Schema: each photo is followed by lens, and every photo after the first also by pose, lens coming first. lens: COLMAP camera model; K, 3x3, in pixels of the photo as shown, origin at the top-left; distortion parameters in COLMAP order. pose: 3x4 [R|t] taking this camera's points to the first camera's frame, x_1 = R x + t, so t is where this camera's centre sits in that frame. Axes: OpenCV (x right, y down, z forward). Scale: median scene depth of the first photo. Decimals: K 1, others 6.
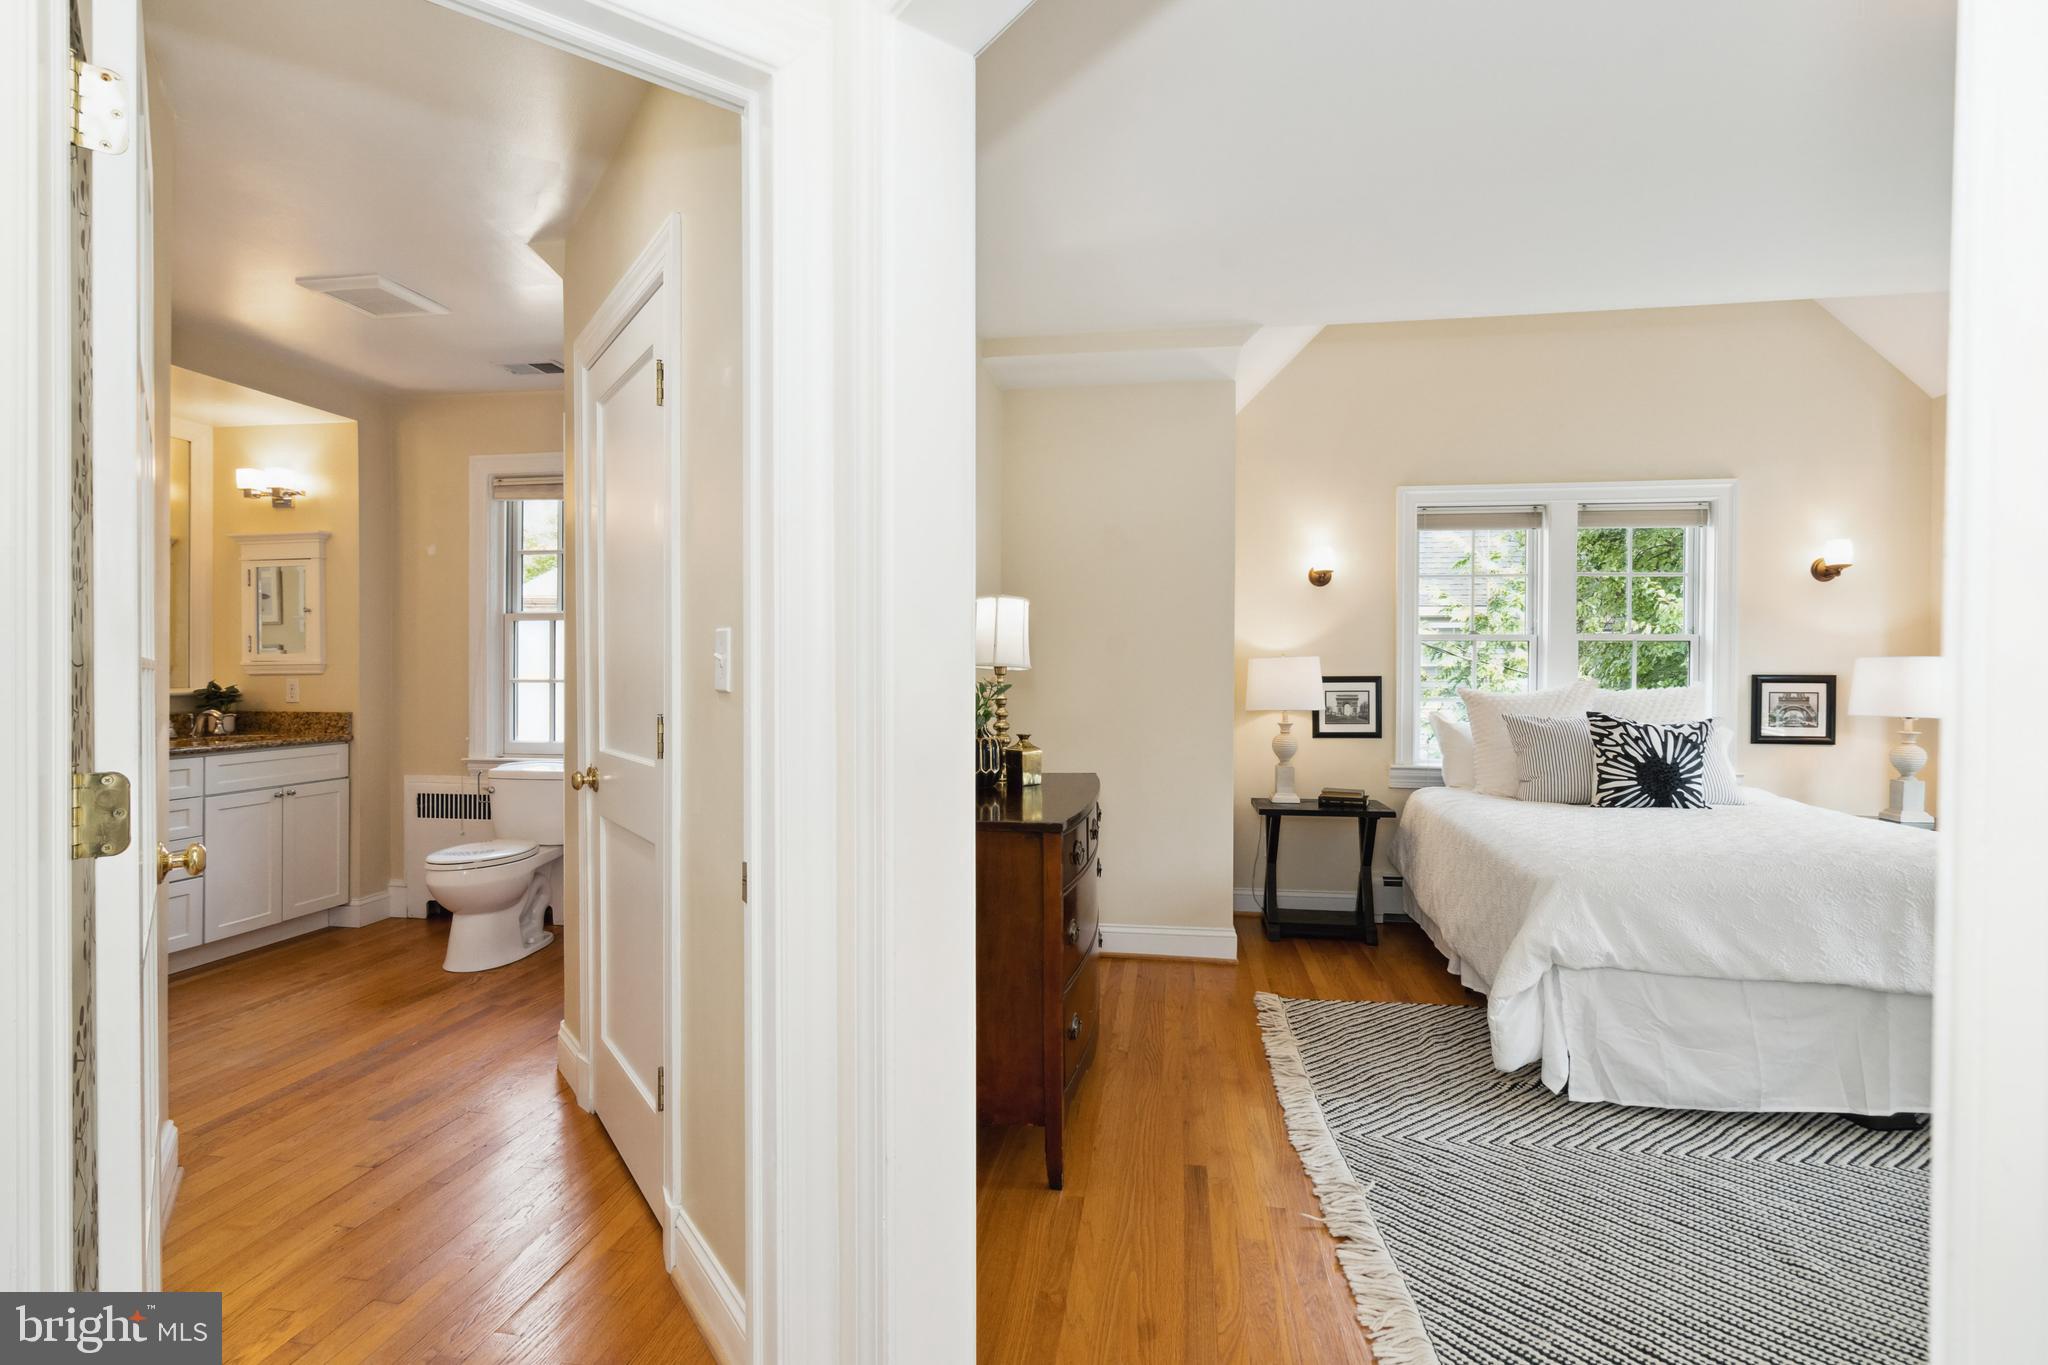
lens RADIAL K [[972.6, 0, 1021.6], [0, 972.6, 680.2], [0, 0, 1]] dist [0.000148, -0.000273]
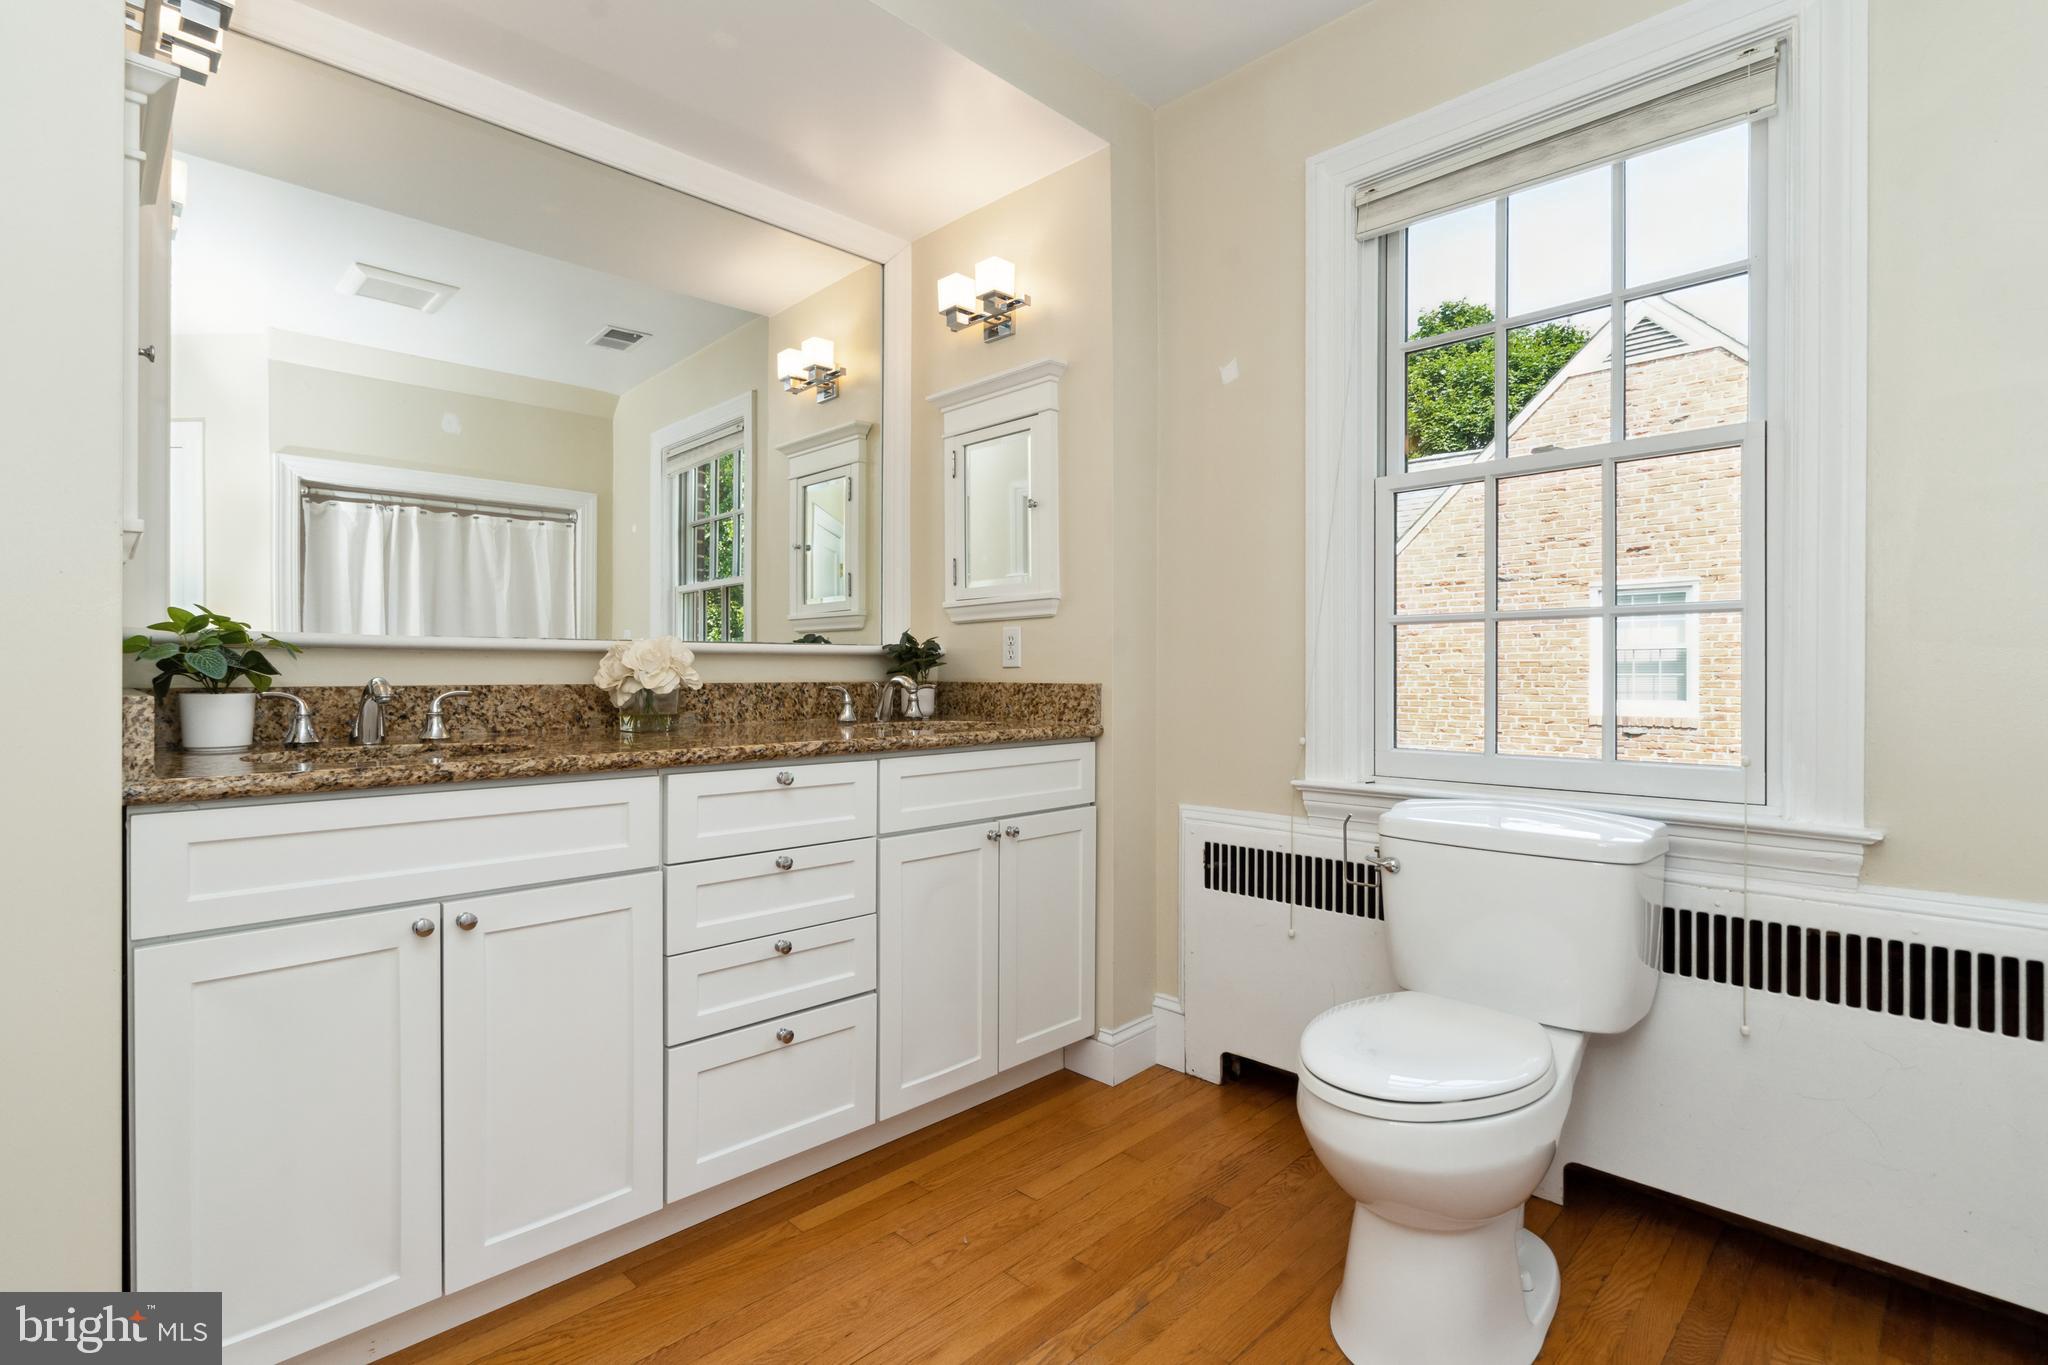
lens RADIAL K [[972.6, 0, 1023.4], [0, 972.6, 680.3], [0, 0, 1]] dist [0.000148, -0.000273]
pose [[0.815502, 0.001045, -0.578753, -0.281658], [-0.002430, 0.999996, -0.001619, 0.021940], [0.578749, 0.002726, 0.815501, 0.365986]]
